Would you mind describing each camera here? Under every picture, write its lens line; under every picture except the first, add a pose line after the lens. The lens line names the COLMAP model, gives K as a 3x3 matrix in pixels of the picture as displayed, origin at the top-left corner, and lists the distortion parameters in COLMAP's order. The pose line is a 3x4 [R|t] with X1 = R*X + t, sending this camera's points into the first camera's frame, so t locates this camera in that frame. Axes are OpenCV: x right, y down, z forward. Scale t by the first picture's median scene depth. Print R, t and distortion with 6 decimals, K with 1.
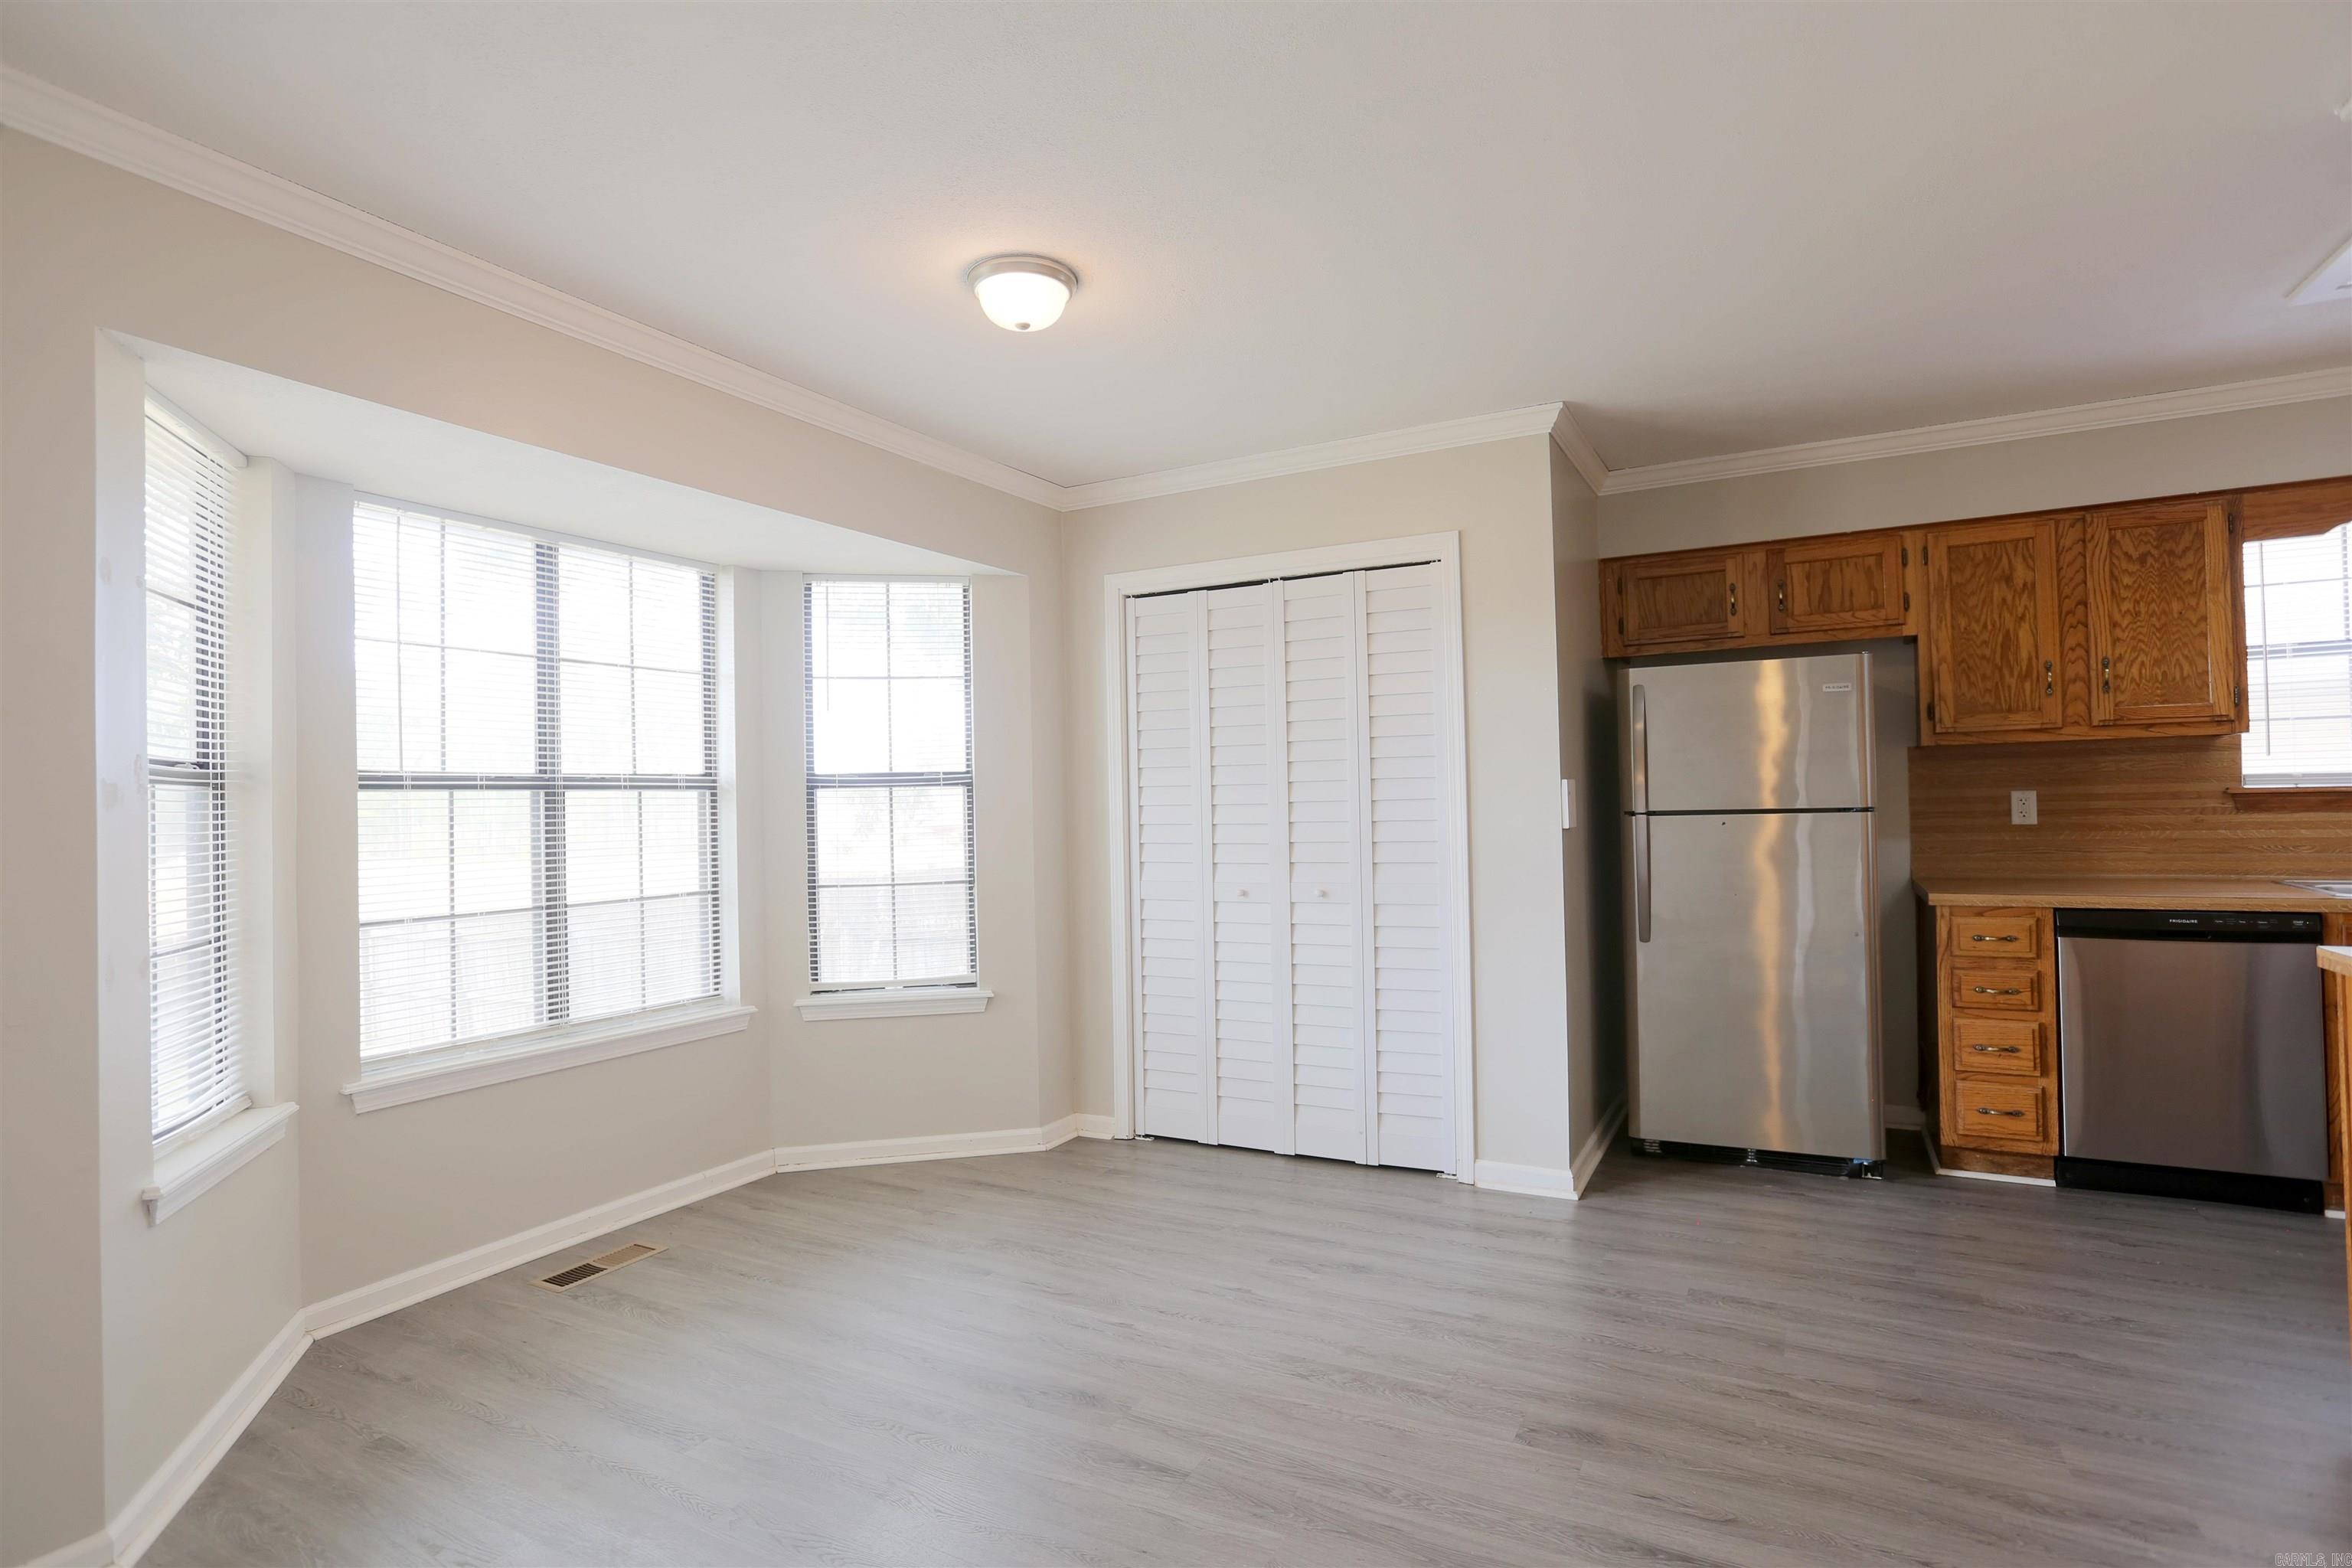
lens RADIAL K [[1174.3, 0, 1172.7], [0, 1174.3, 784.2], [0, 0, 1]] dist [-0.057809, 0.029447]
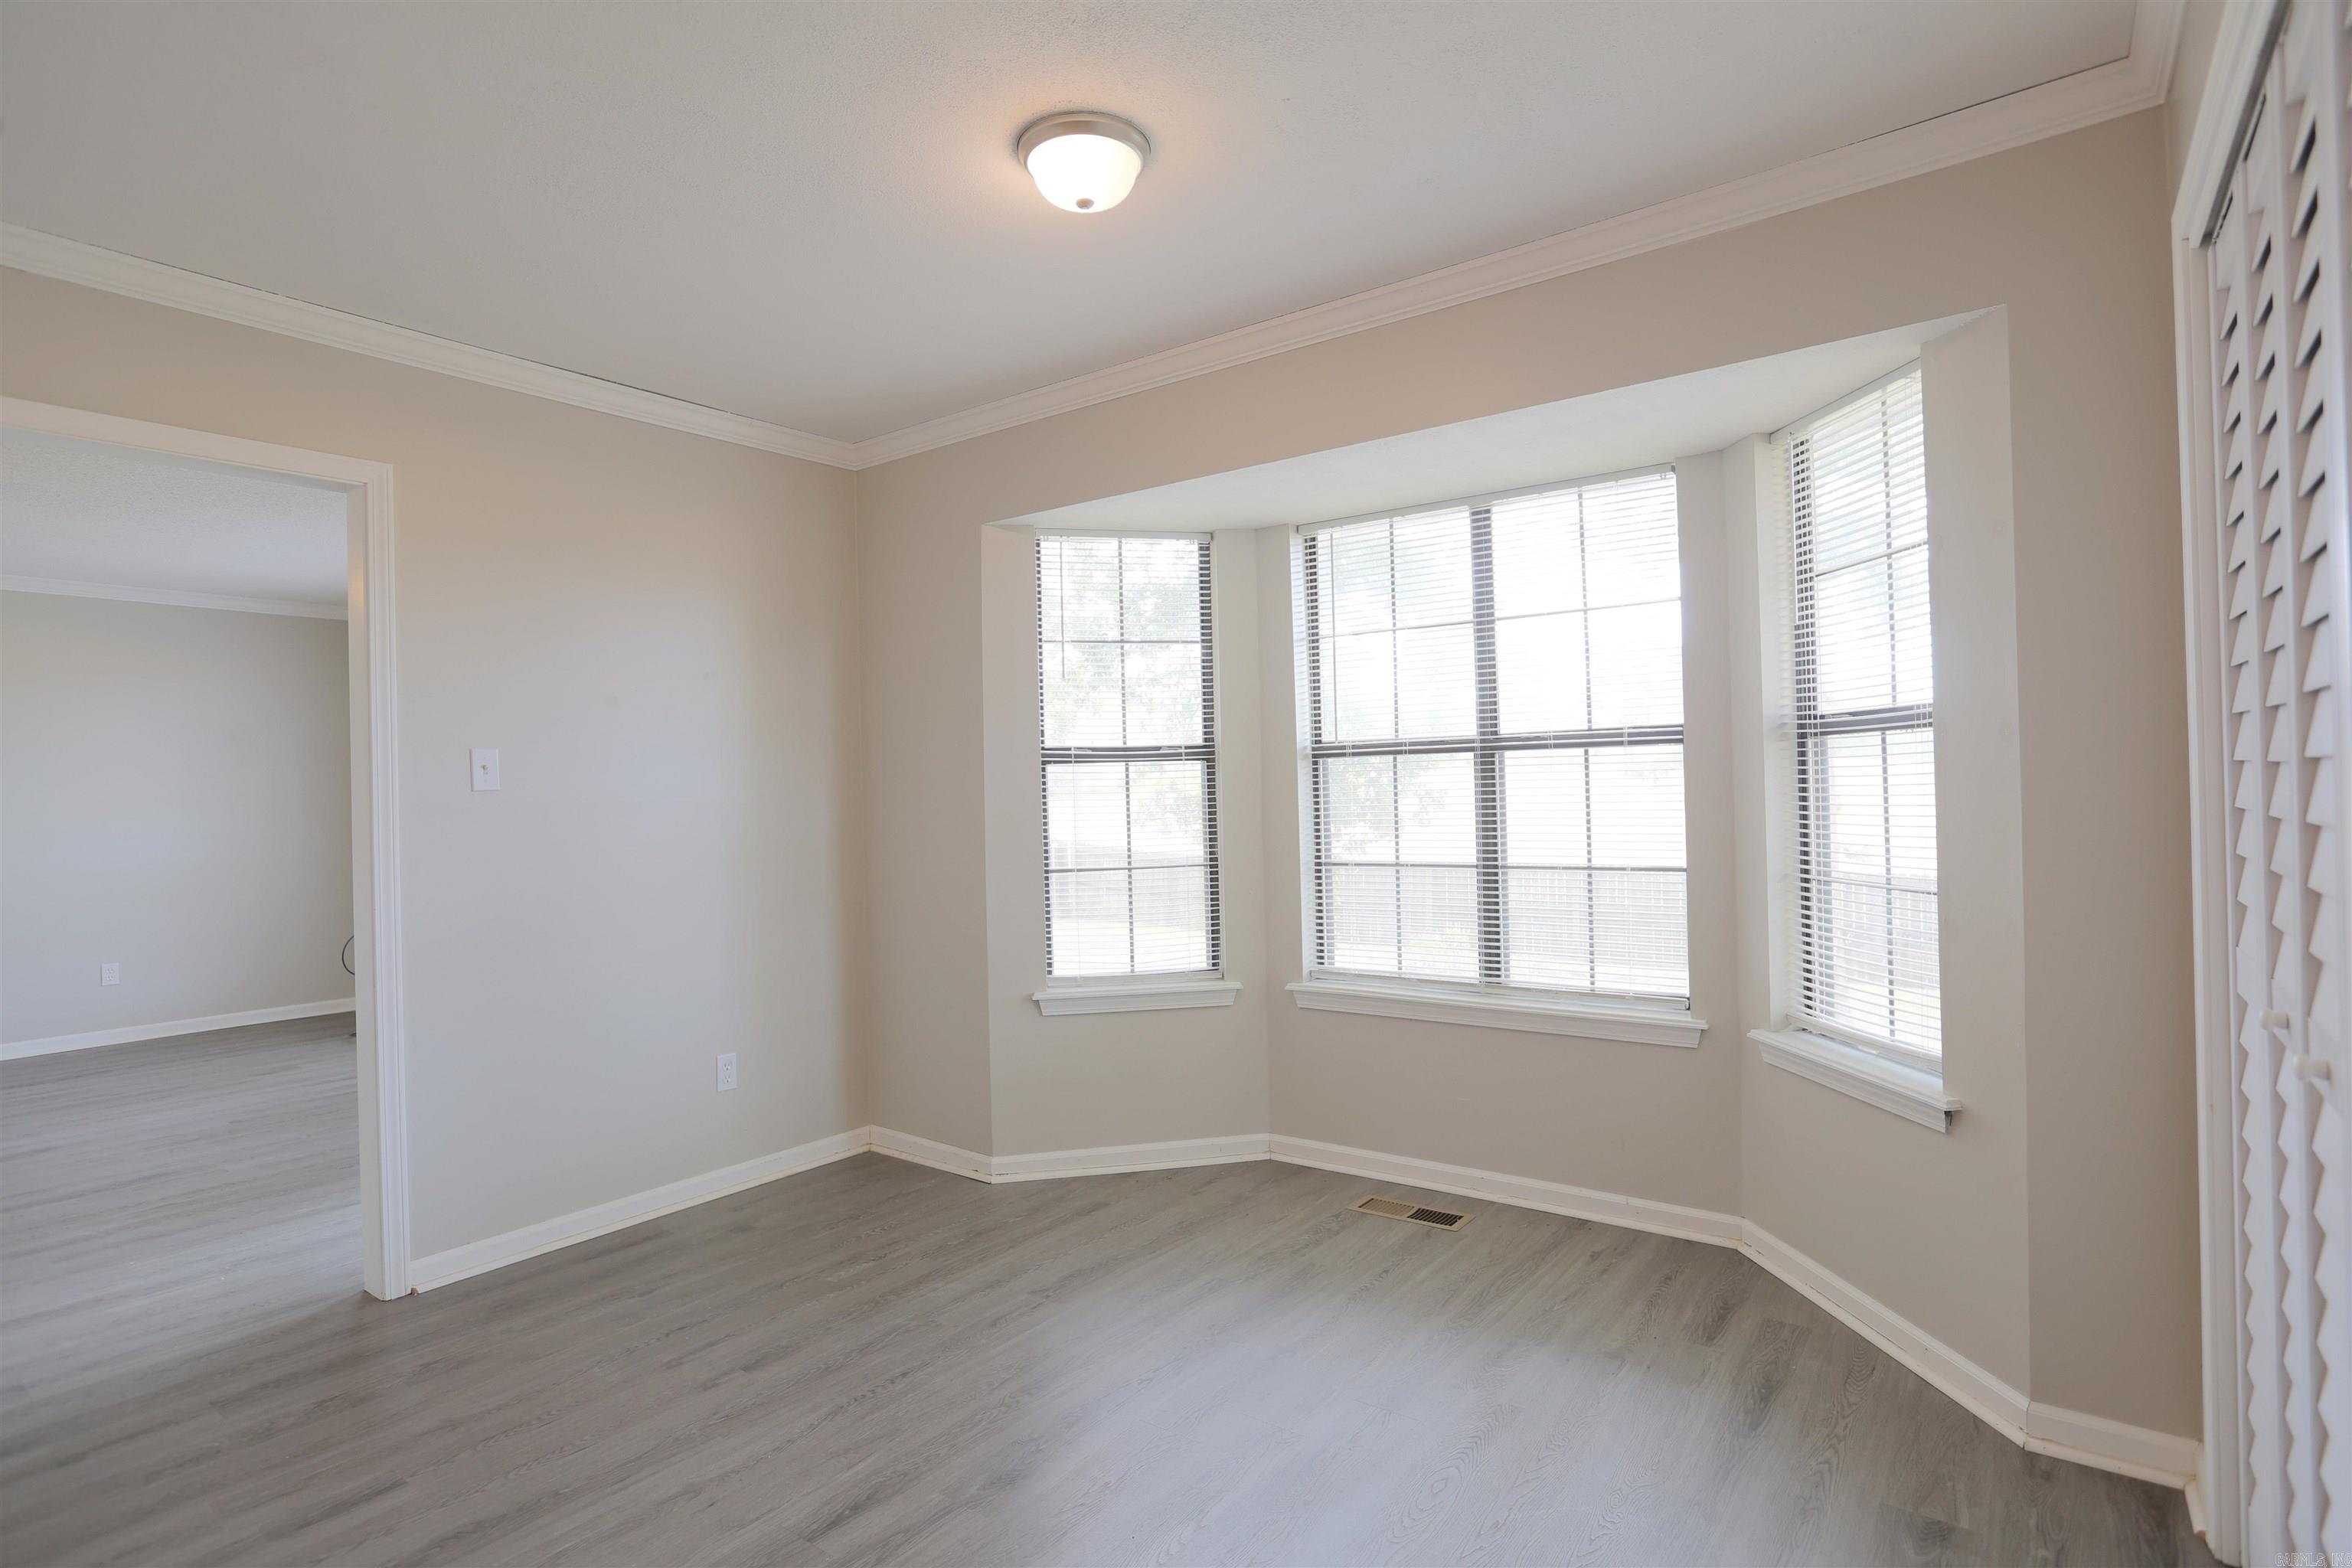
lens RADIAL K [[1174.3, 0, 1172.7], [0, 1174.3, 784.2], [0, 0, 1]] dist [-0.057809, 0.029447]
pose [[-0.137807, 0.023969, -0.990169, 0.523653], [0.043410, 0.998893, 0.018138, 0.003403], [0.989507, -0.040484, -0.138695, 0.884716]]
